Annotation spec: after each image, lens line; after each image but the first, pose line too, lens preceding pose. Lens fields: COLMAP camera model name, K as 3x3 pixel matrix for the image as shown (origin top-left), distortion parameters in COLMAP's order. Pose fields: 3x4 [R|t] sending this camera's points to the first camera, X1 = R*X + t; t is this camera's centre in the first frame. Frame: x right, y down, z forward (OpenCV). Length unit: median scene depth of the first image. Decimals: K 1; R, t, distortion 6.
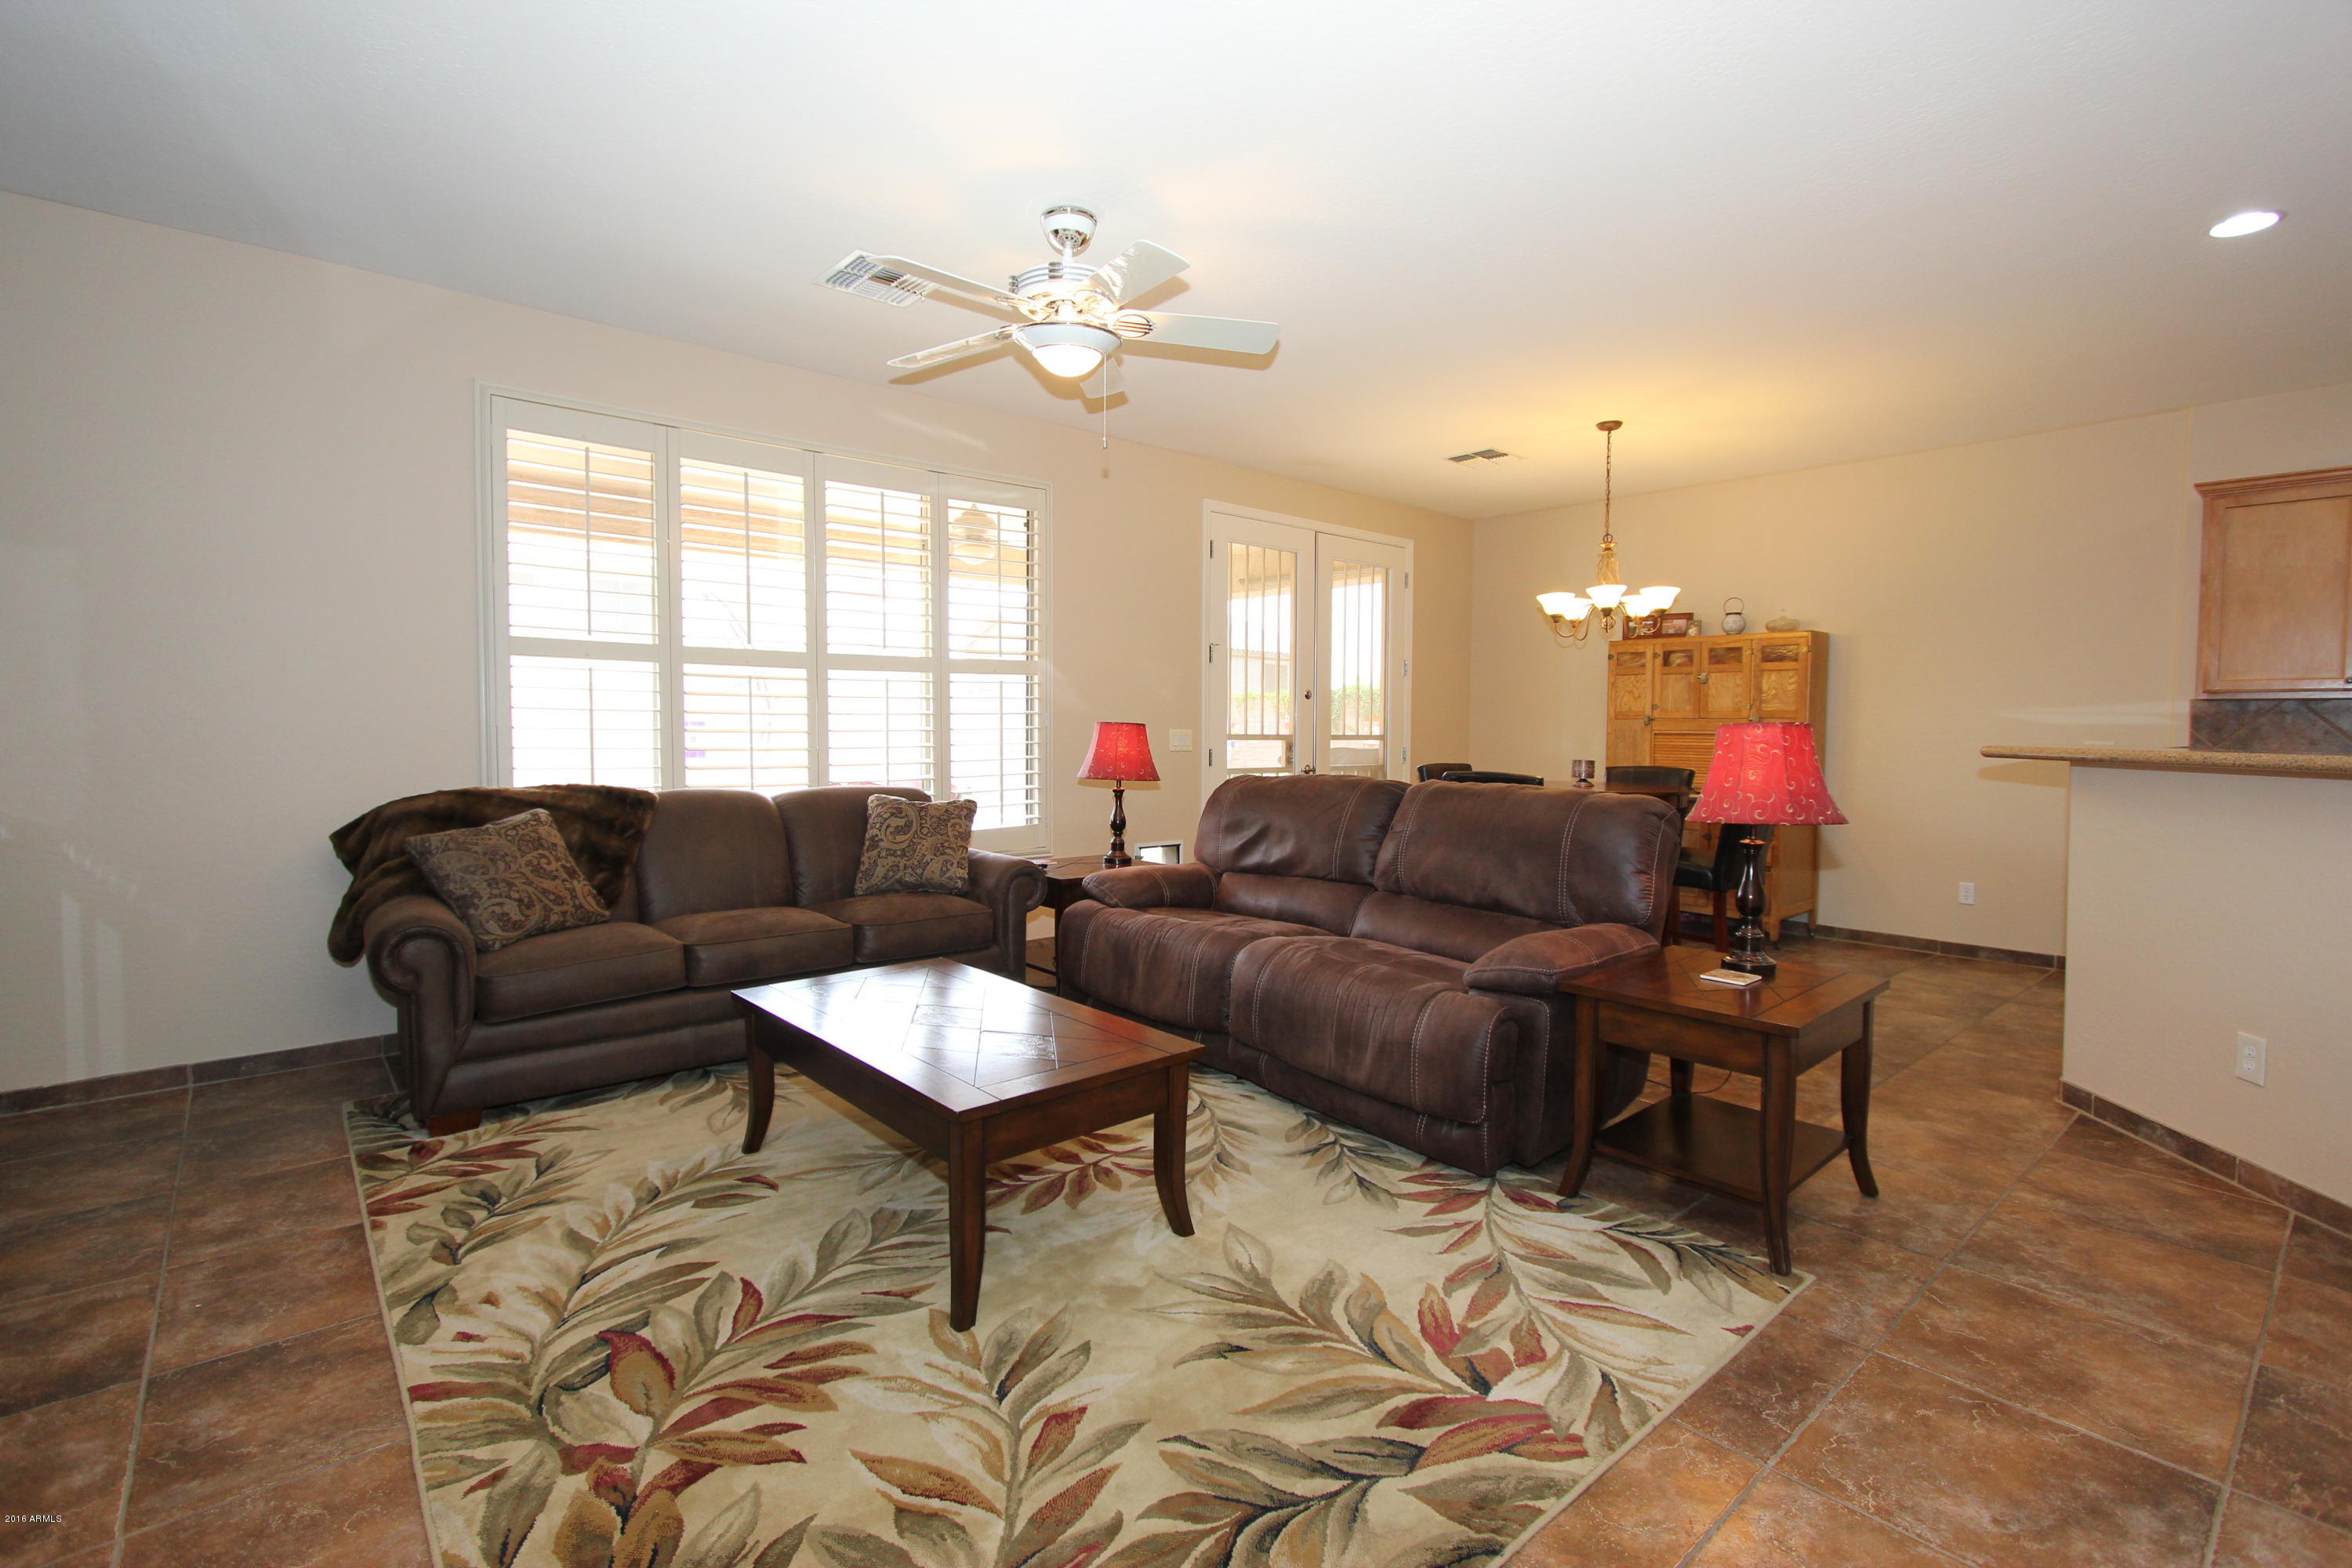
lens RADIAL K [[1086.7, 0, 1171.1], [0, 1086.7, 775.9], [0, 0, 1]] dist [0.000191, 0.000219]
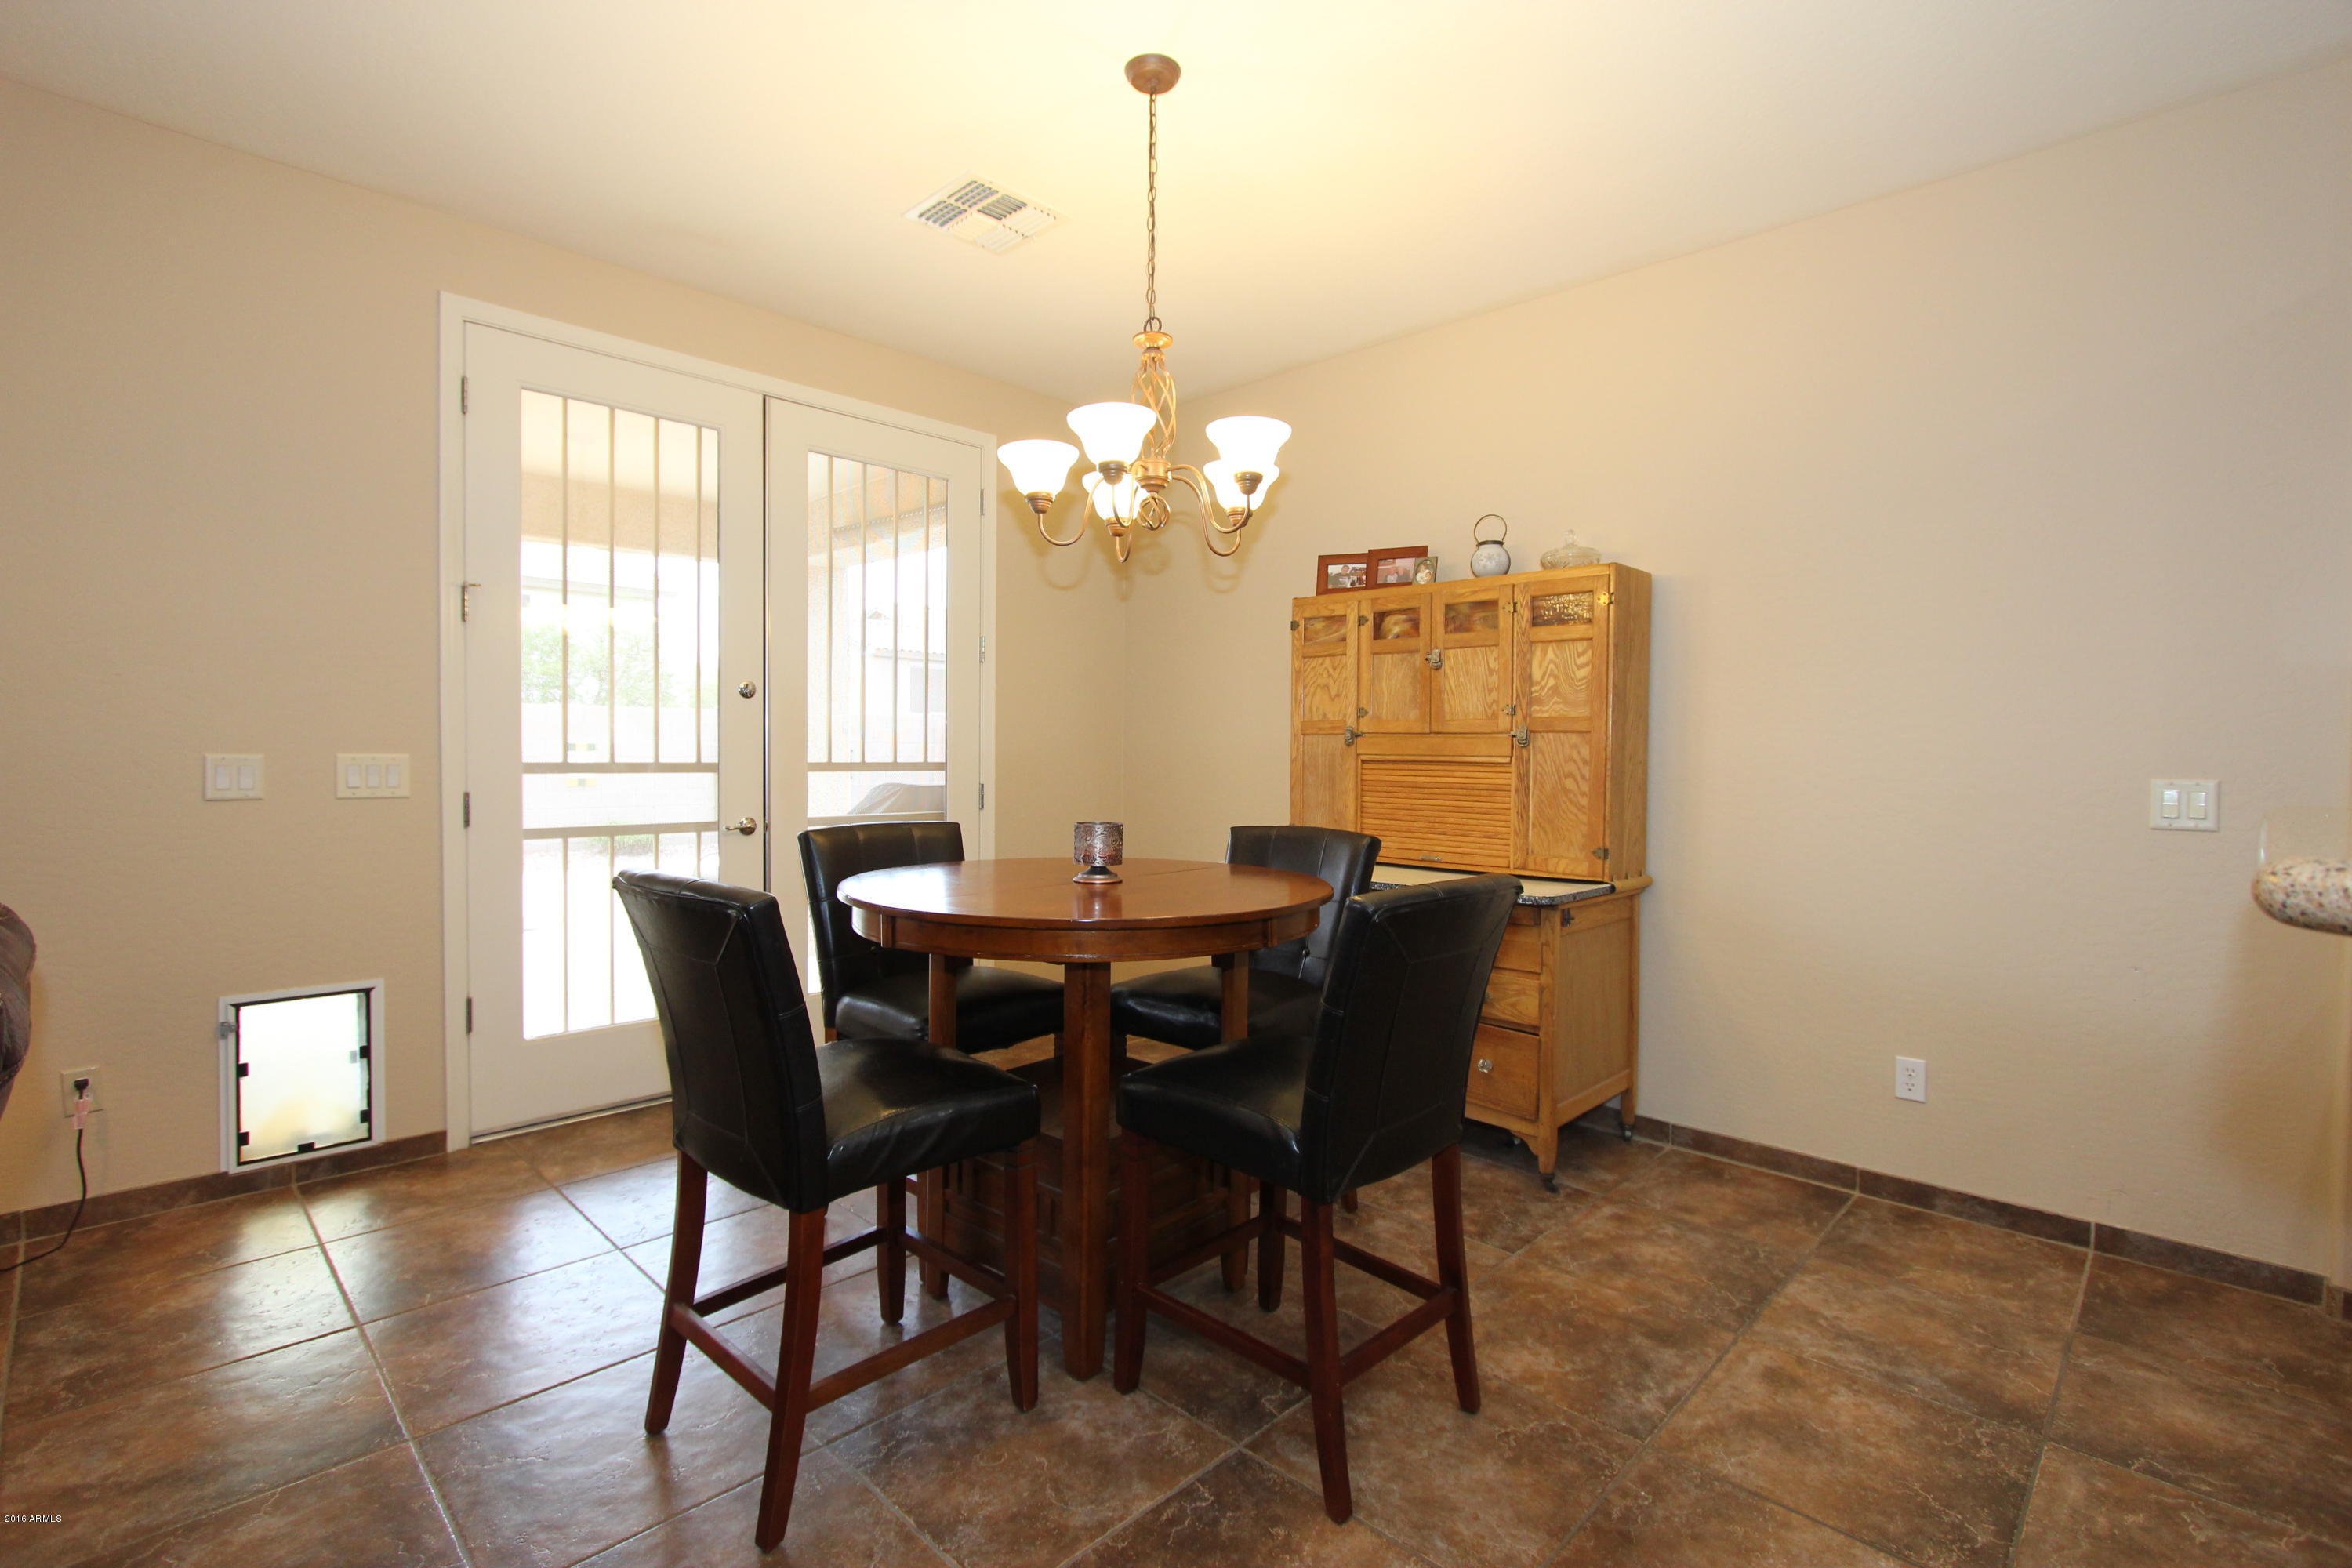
lens RADIAL K [[1086.7, 0, 1171.1], [0, 1086.7, 775.9], [0, 0, 1]] dist [0.000191, 0.000219]
pose [[0.996843, -0.000778, 0.079394, 0.333911], [0.002426, 0.999784, -0.020659, -0.021474], [-0.079361, 0.020786, 0.996629, 0.497203]]
